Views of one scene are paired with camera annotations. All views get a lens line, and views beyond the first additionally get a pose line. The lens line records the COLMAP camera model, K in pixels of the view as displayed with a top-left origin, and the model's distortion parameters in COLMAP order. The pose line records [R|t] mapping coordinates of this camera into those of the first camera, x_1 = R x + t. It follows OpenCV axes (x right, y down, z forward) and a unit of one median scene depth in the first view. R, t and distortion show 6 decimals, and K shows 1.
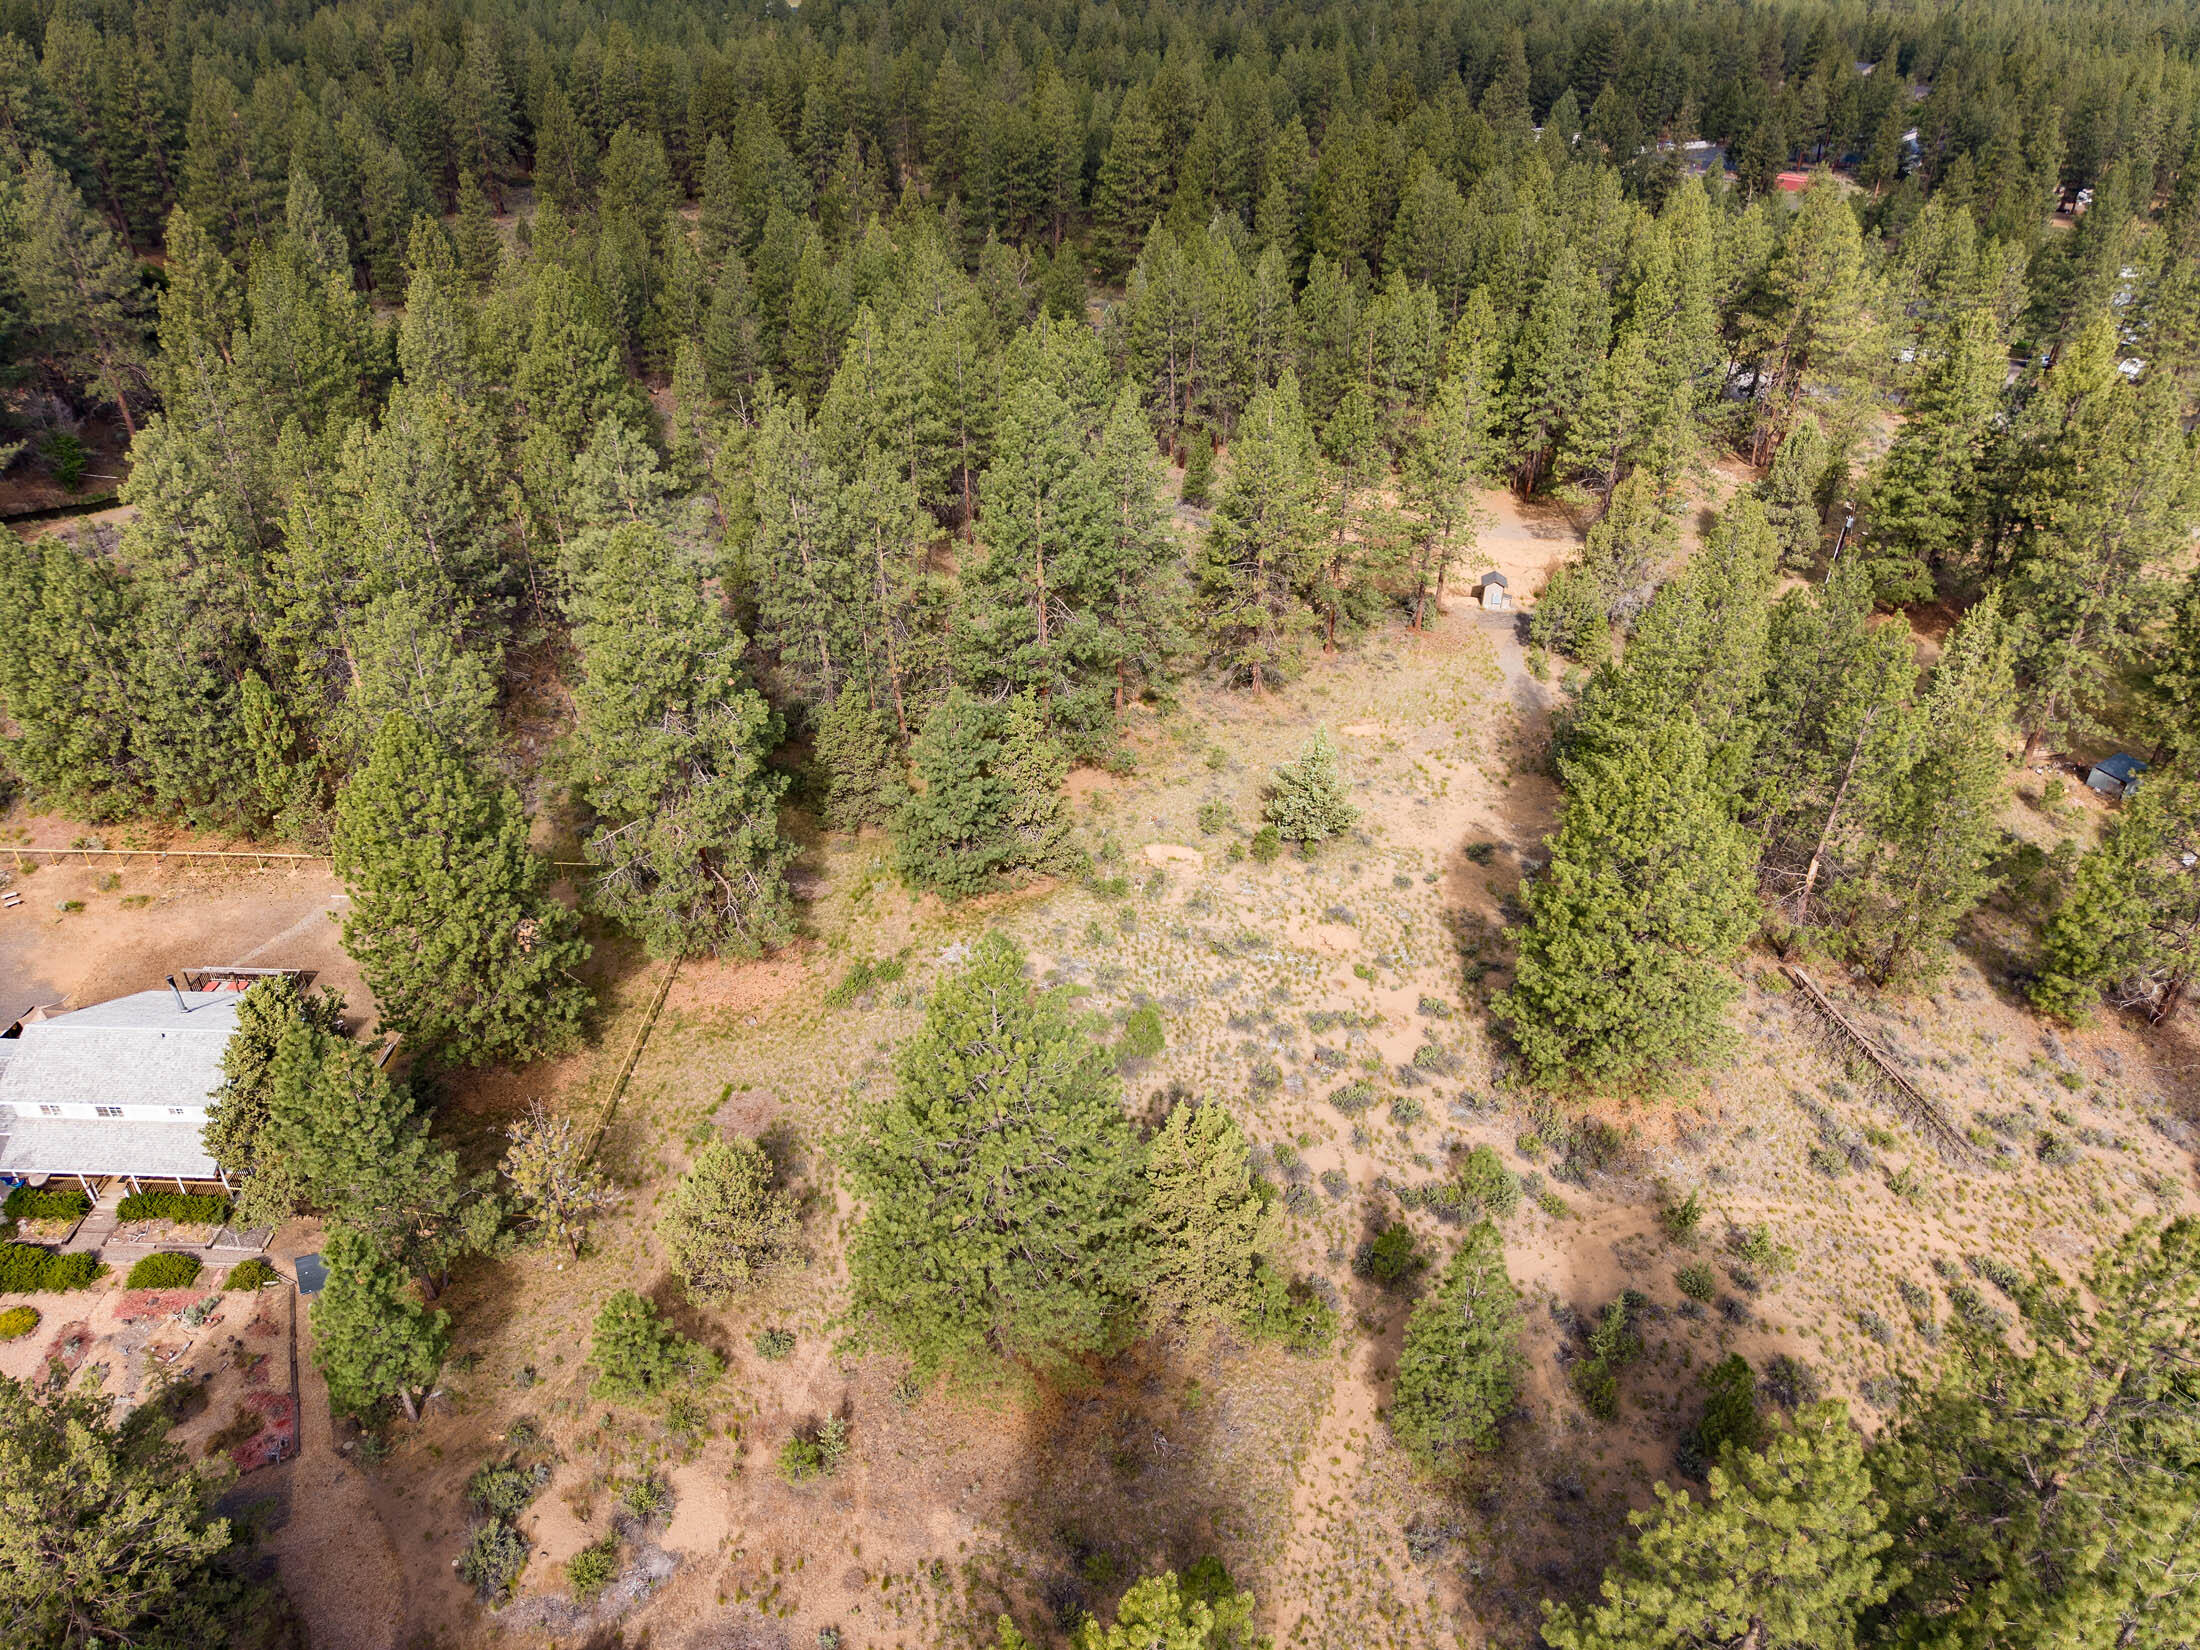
lens RADIAL K [[1484.4, 0, 1093.0], [0, 1484.4, 823.4], [0, 0, 1]] dist [0.015057, -0.015120]
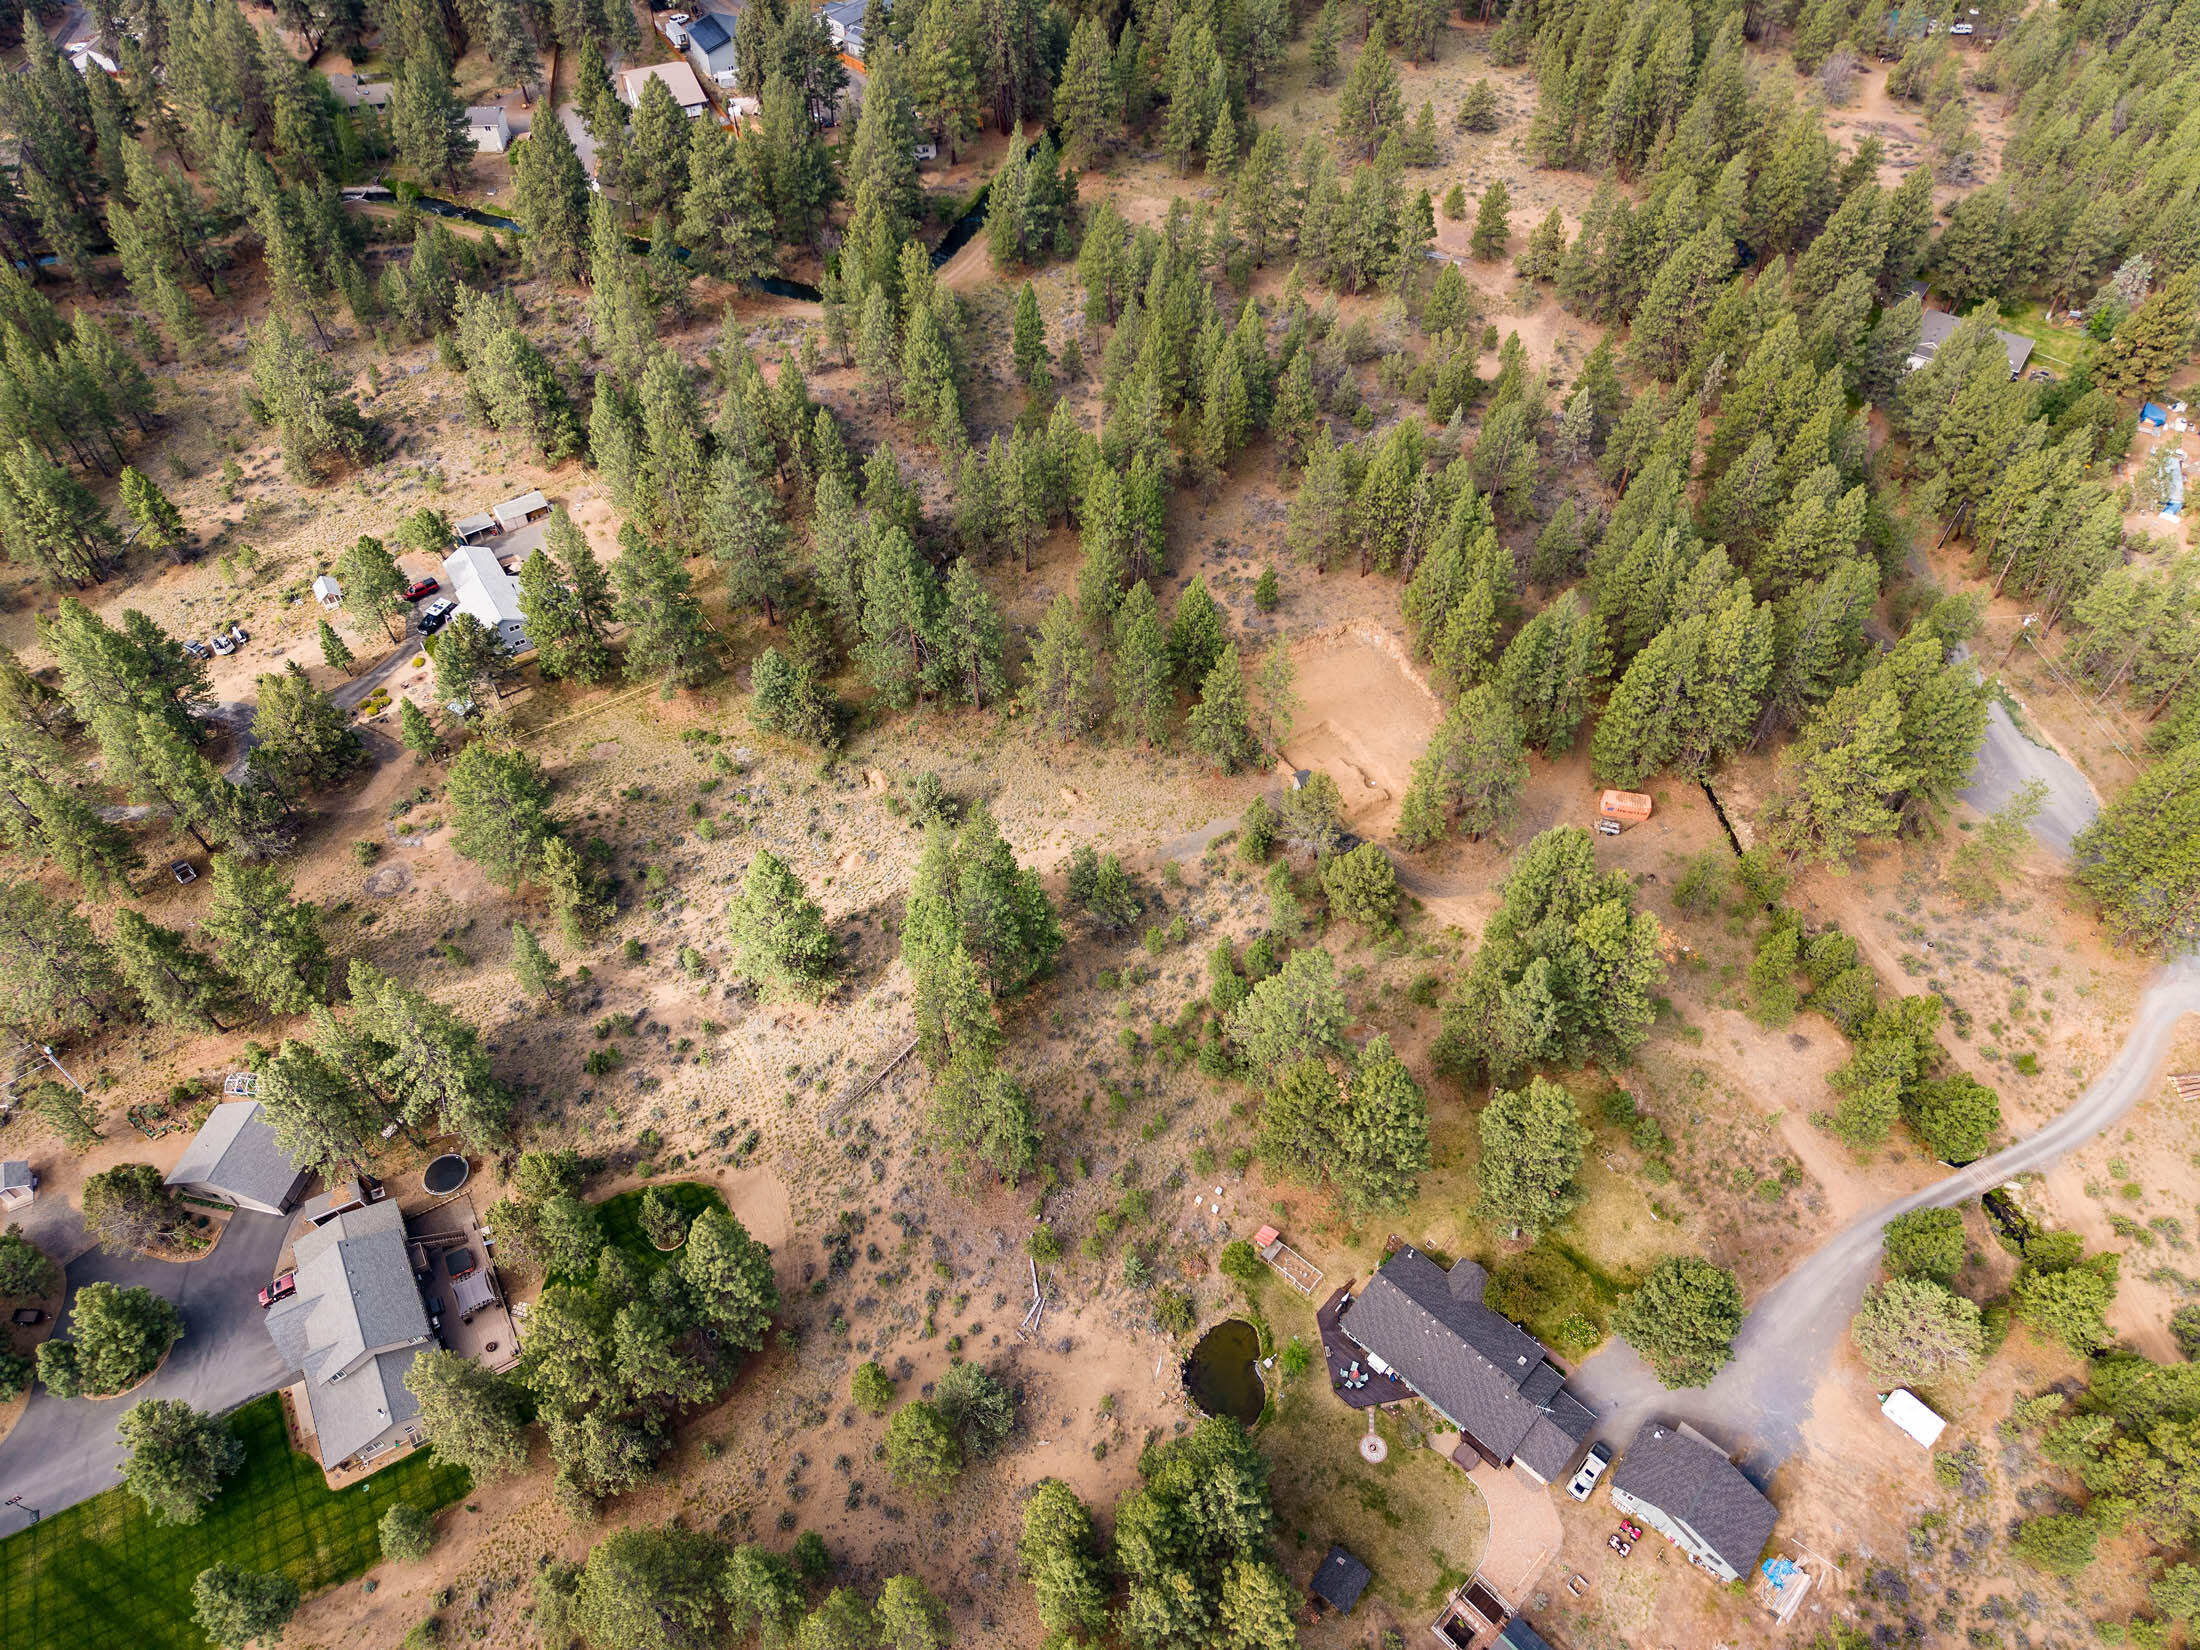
lens RADIAL K [[1484.4, 0, 1107.0], [0, 1484.4, 827.6], [0, 0, 1]] dist [0.015057, -0.015120]
pose [[0.575328, 0.611922, -0.542724, 1.342114], [-0.432703, 0.790790, 0.432919, -0.913472], [0.694094, -0.014232, 0.719744, -0.151213]]
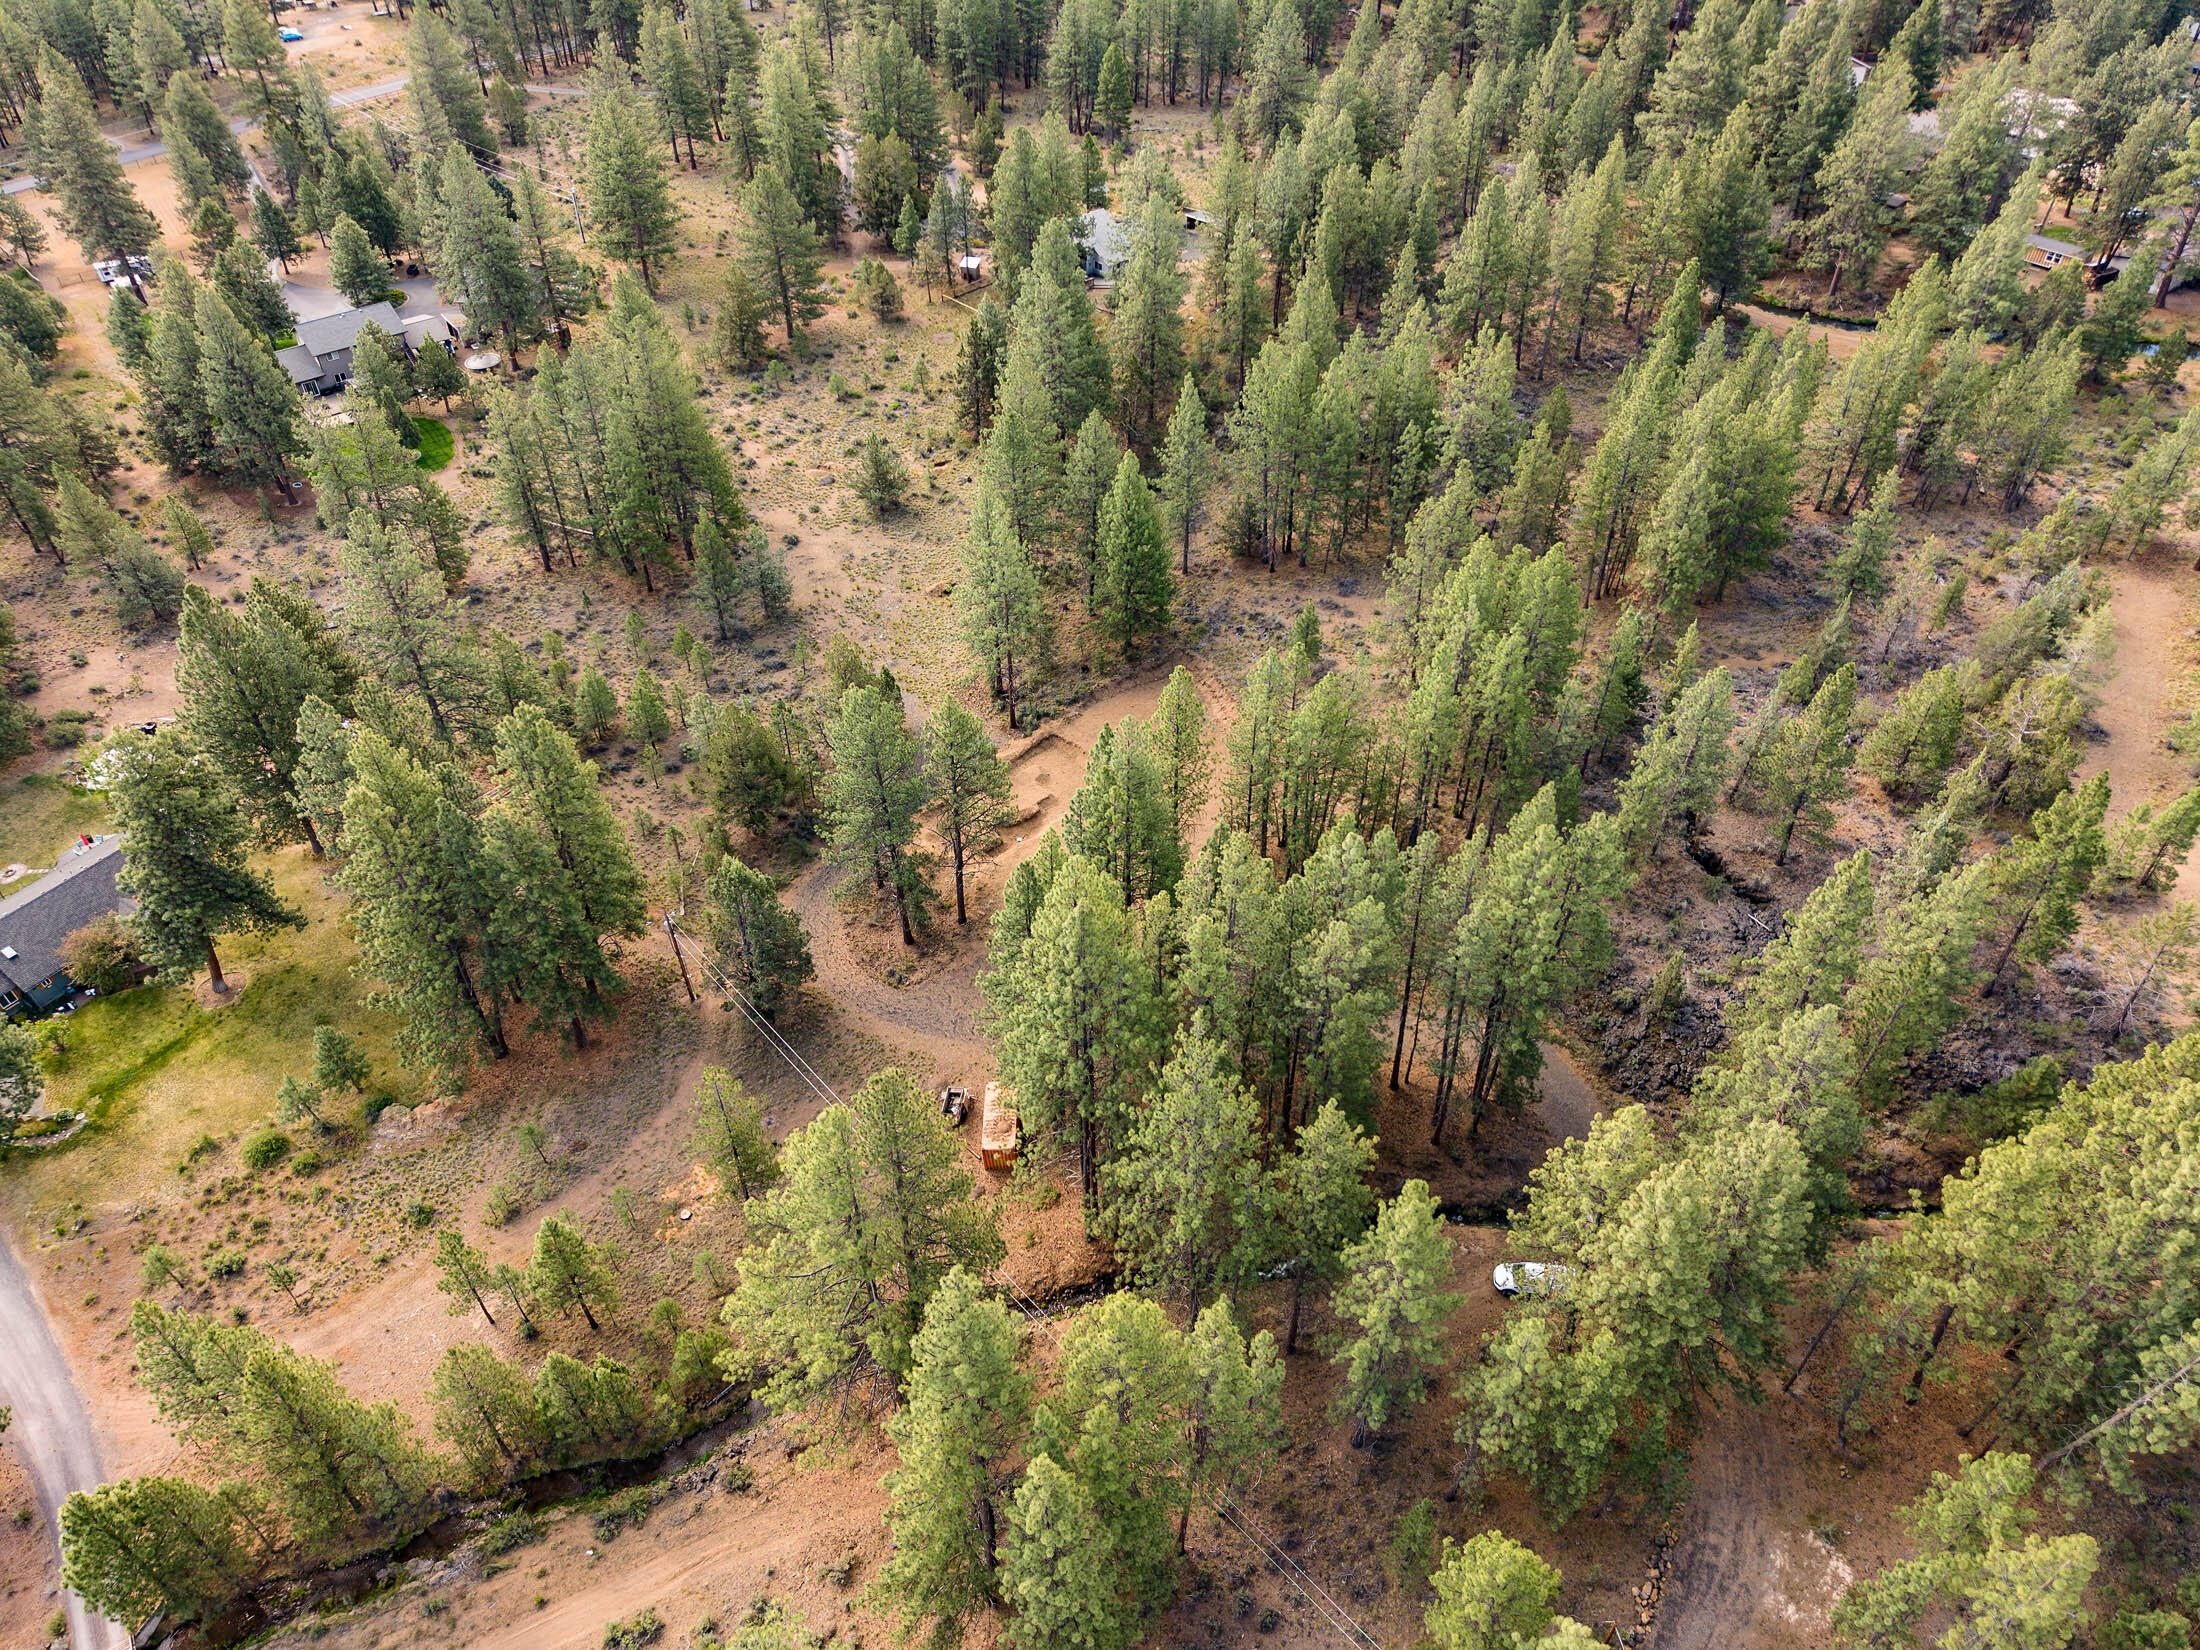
lens RADIAL K [[1484.4, 0, 1086.8], [0, 1484.4, 819.4], [0, 0, 1]] dist [0.015057, -0.015120]
pose [[-0.713621, 0.464988, -0.523957, 1.066573], [-0.364699, 0.391994, 0.844592, -1.400722], [0.598113, 0.793805, -0.110155, 1.720727]]
